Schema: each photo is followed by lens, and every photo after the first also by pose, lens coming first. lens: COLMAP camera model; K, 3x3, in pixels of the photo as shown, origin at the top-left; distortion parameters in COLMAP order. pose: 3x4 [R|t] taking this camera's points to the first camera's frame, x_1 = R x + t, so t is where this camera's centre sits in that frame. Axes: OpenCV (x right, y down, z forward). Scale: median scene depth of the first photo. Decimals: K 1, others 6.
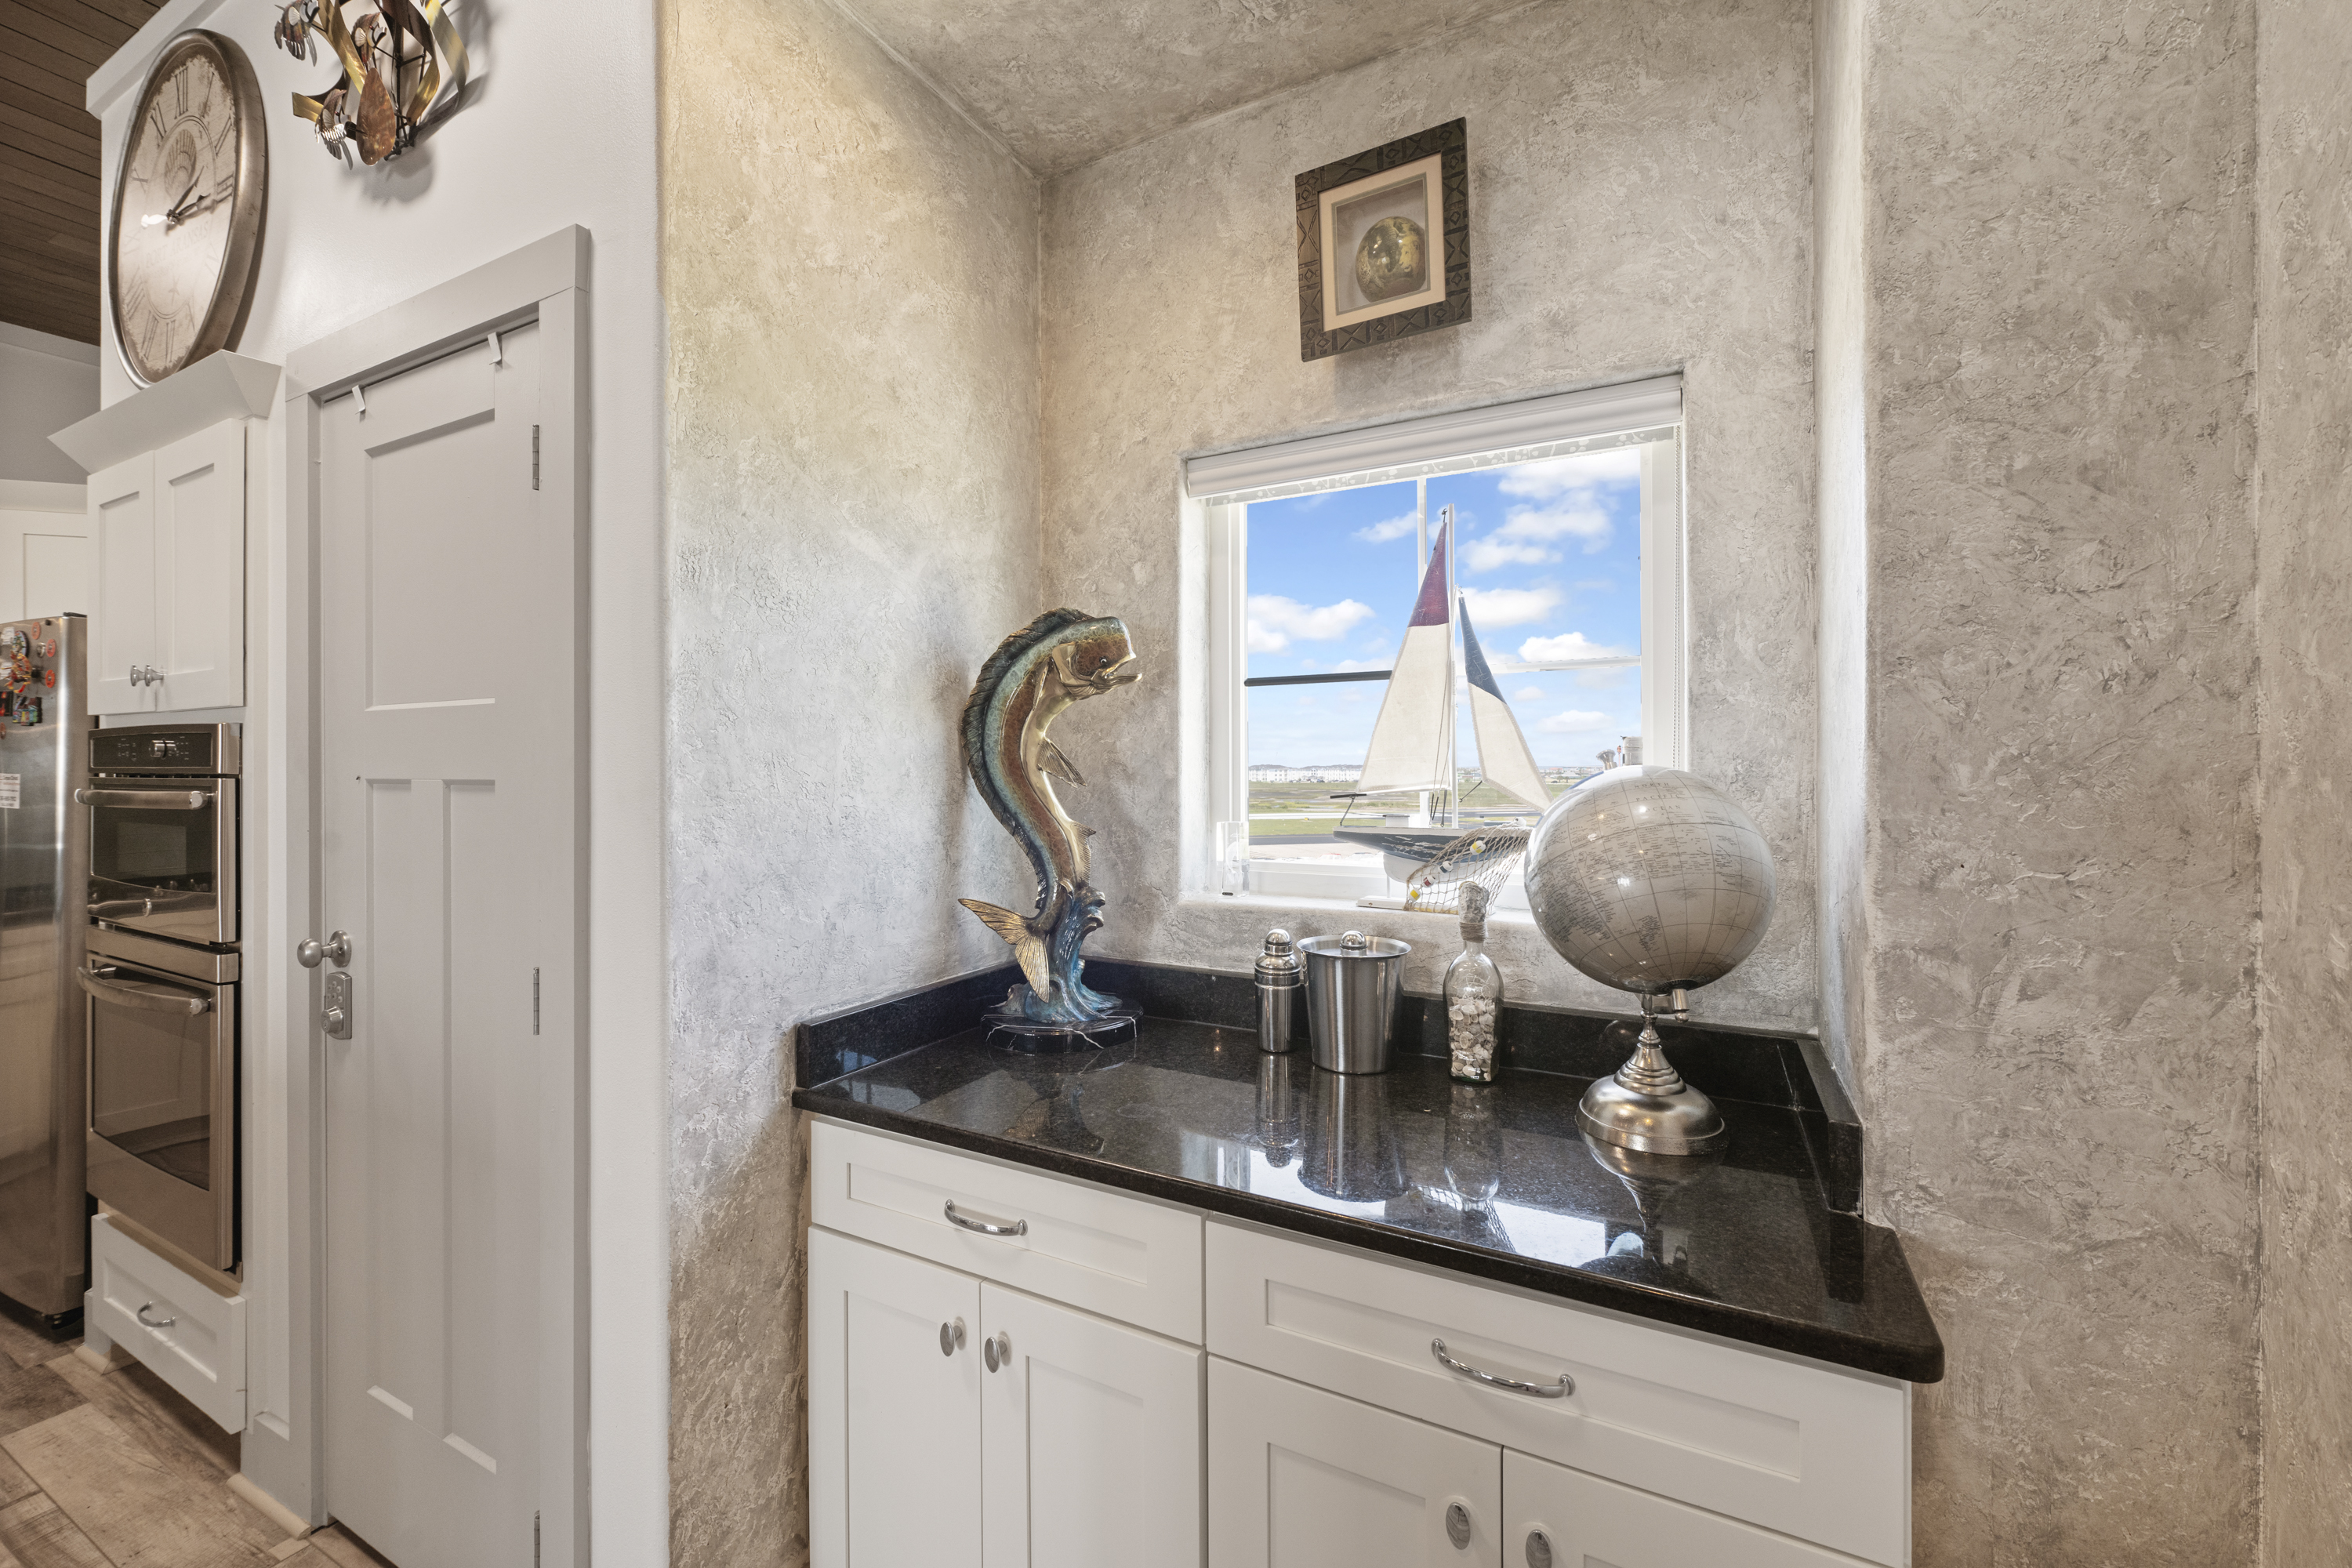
lens RADIAL K [[931.7, 0, 1208.6], [0, 931.7, 771.1], [0, 0, 1]] dist [0.000143, 0.000300]
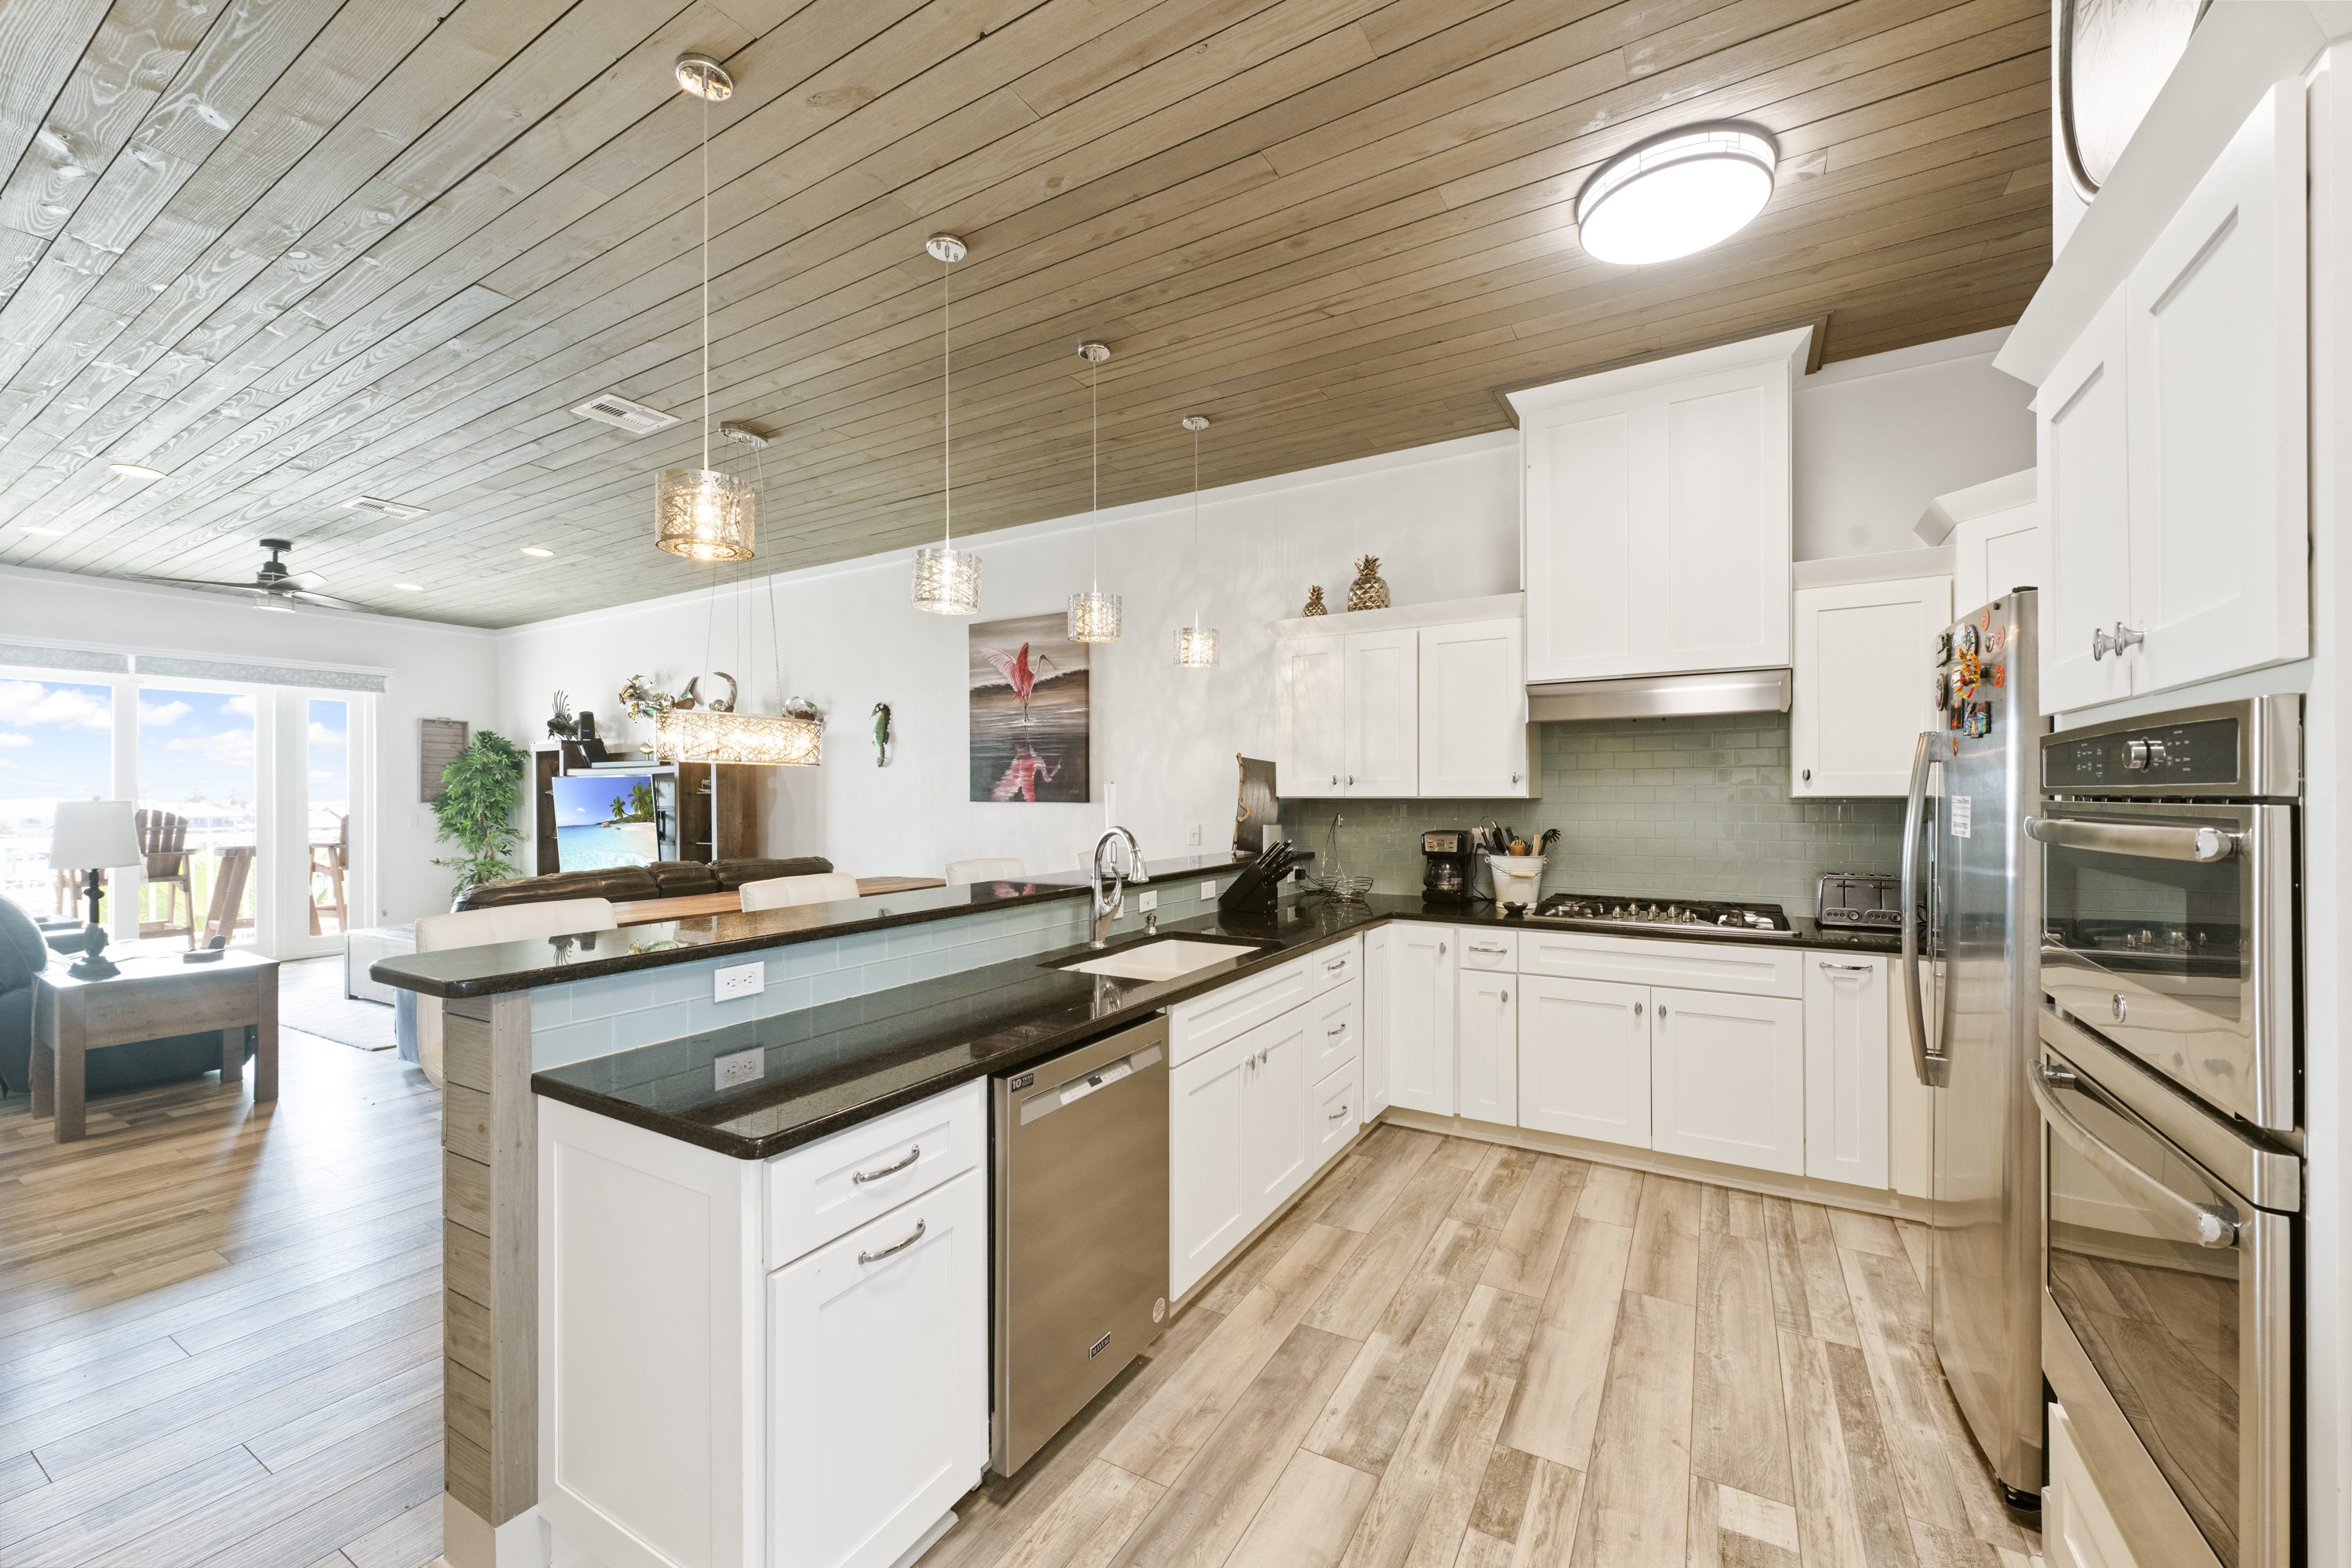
lens RADIAL K [[931.7, 0, 1185.6], [0, 931.7, 795.0], [0, 0, 1]] dist [0.000143, 0.000300]
pose [[-0.054882, -0.001883, -0.998491, -0.516910], [0.003972, 0.999990, -0.002104, 0.001379], [0.998485, -0.004081, -0.054874, 0.440350]]
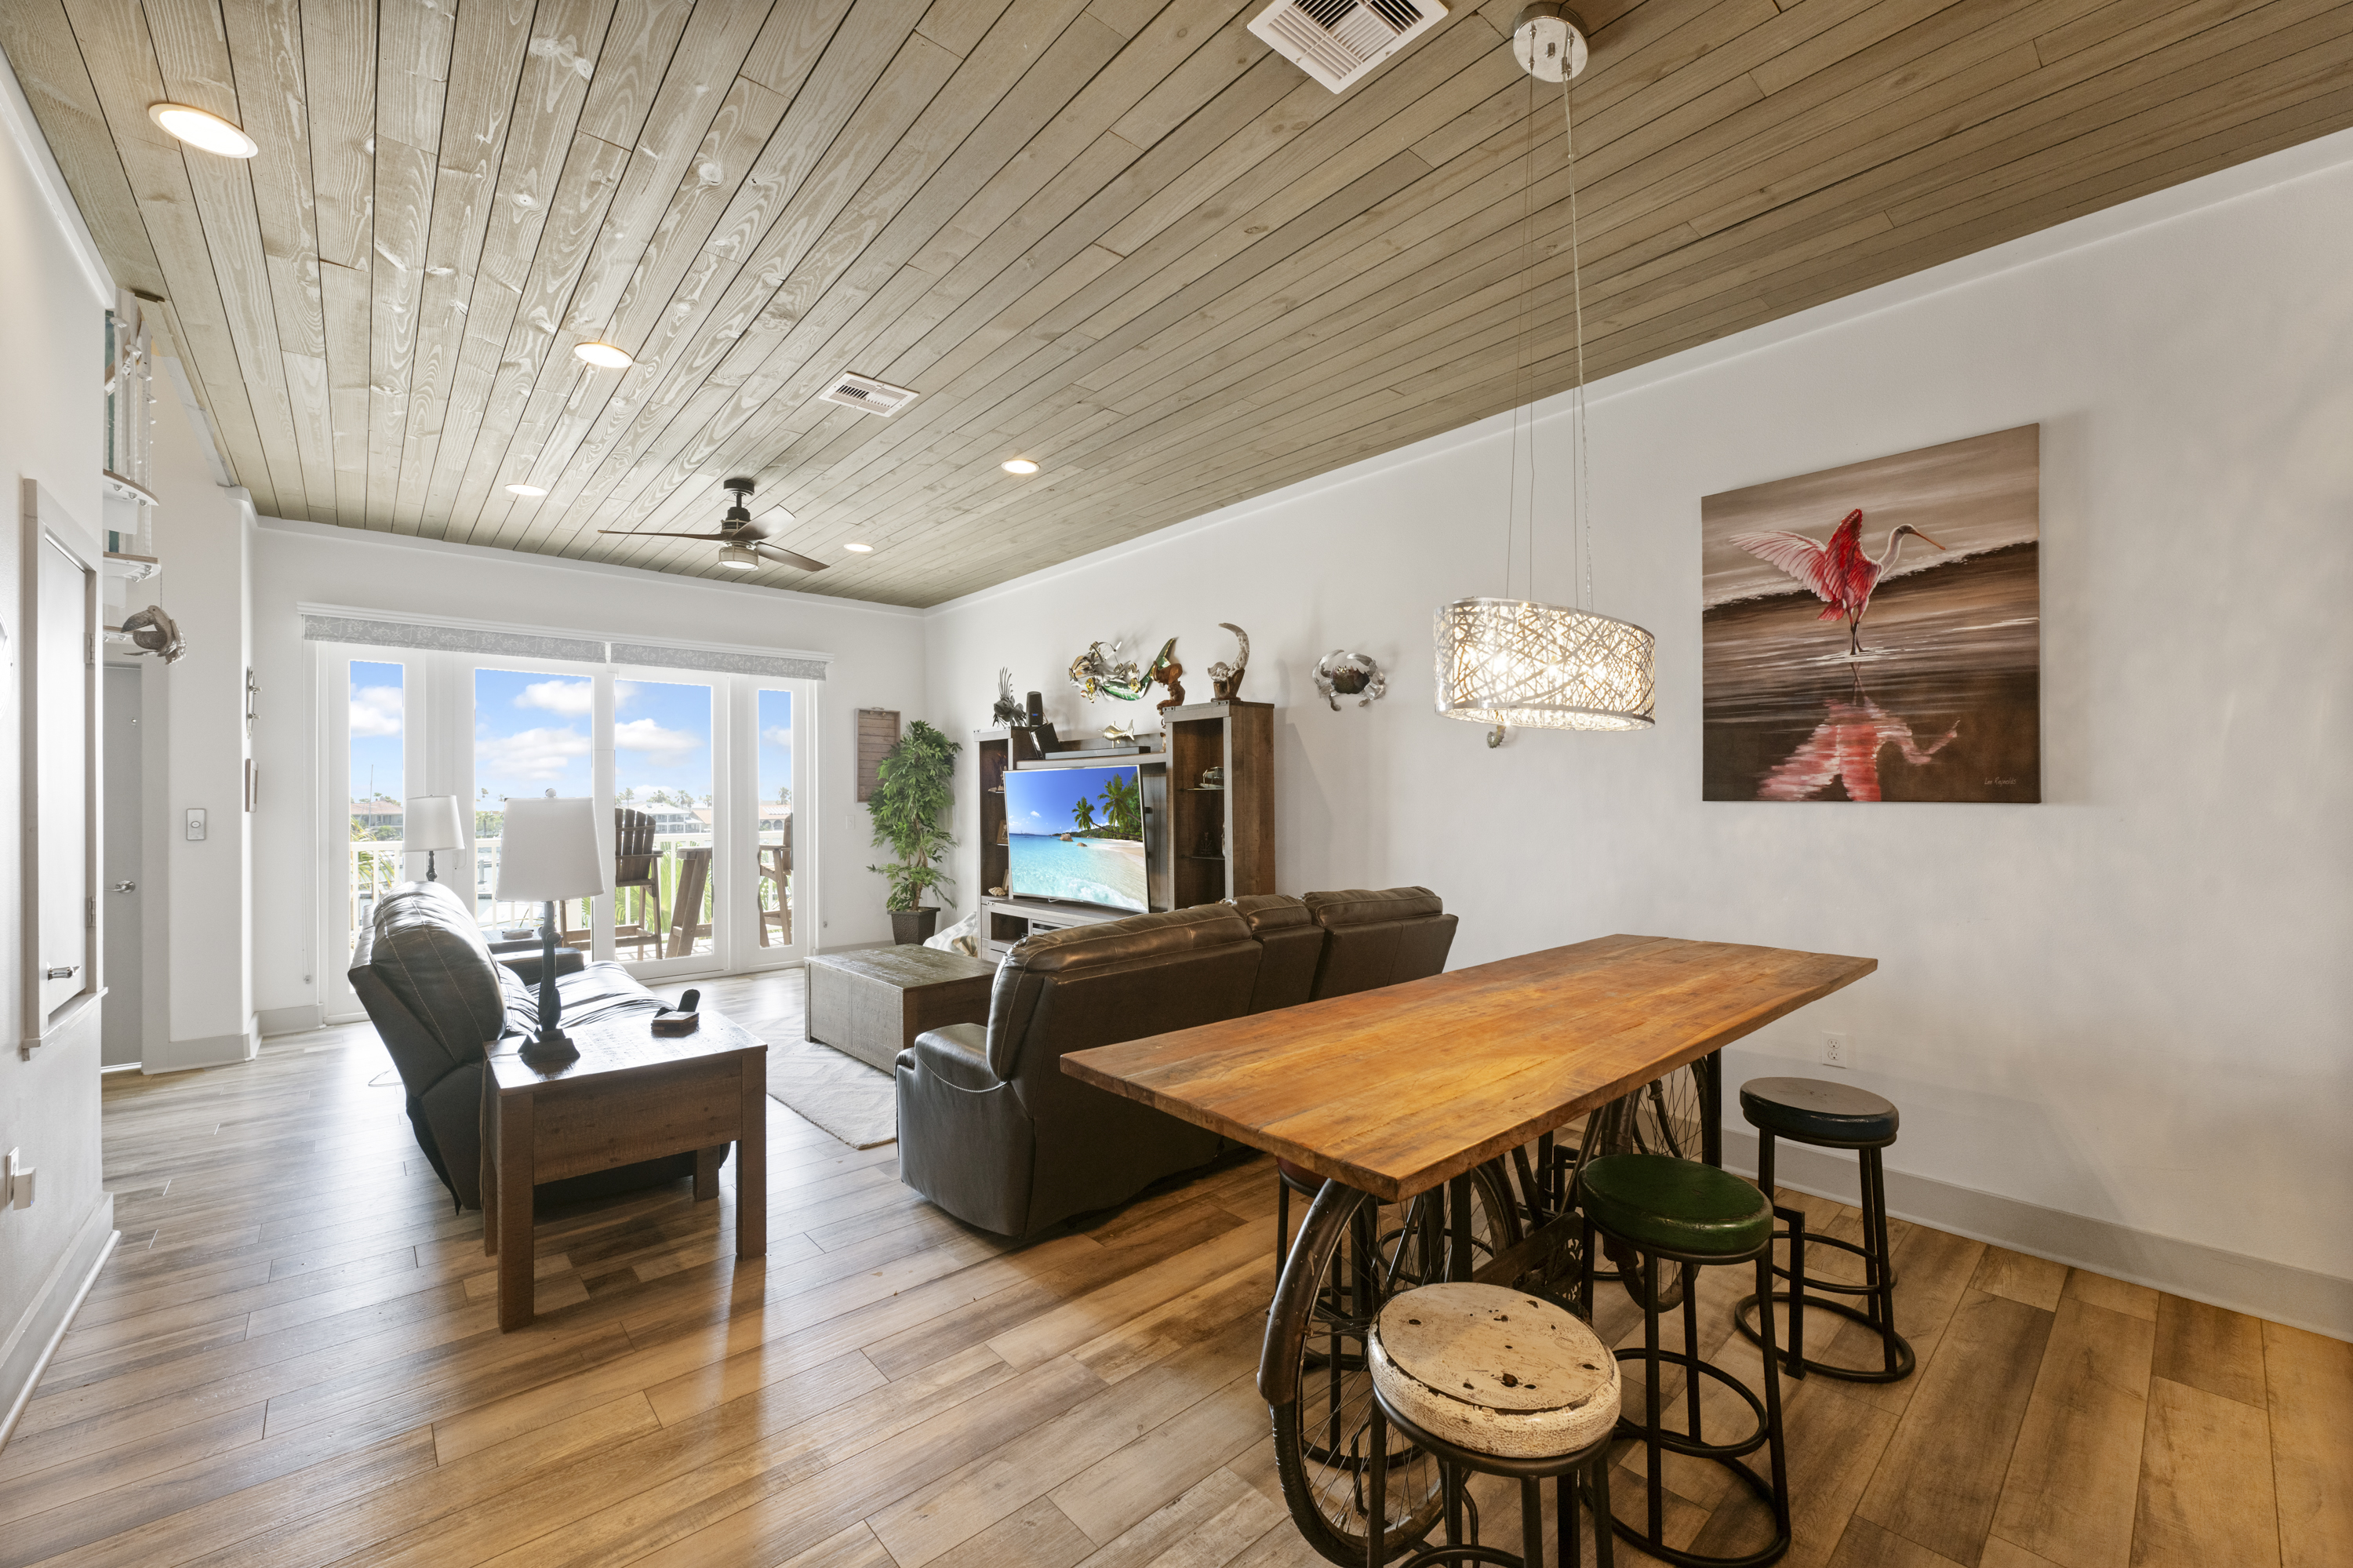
lens RADIAL K [[932.1, 0, 1176.1], [0, 932.1, 796.2], [0, 0, 1]] dist [0.000143, 0.000300]
pose [[-0.356661, -0.001255, -0.934233, -1.566249], [0.003923, 0.999988, -0.002841, 0.006379], [0.934226, -0.004679, -0.356652, -0.819493]]
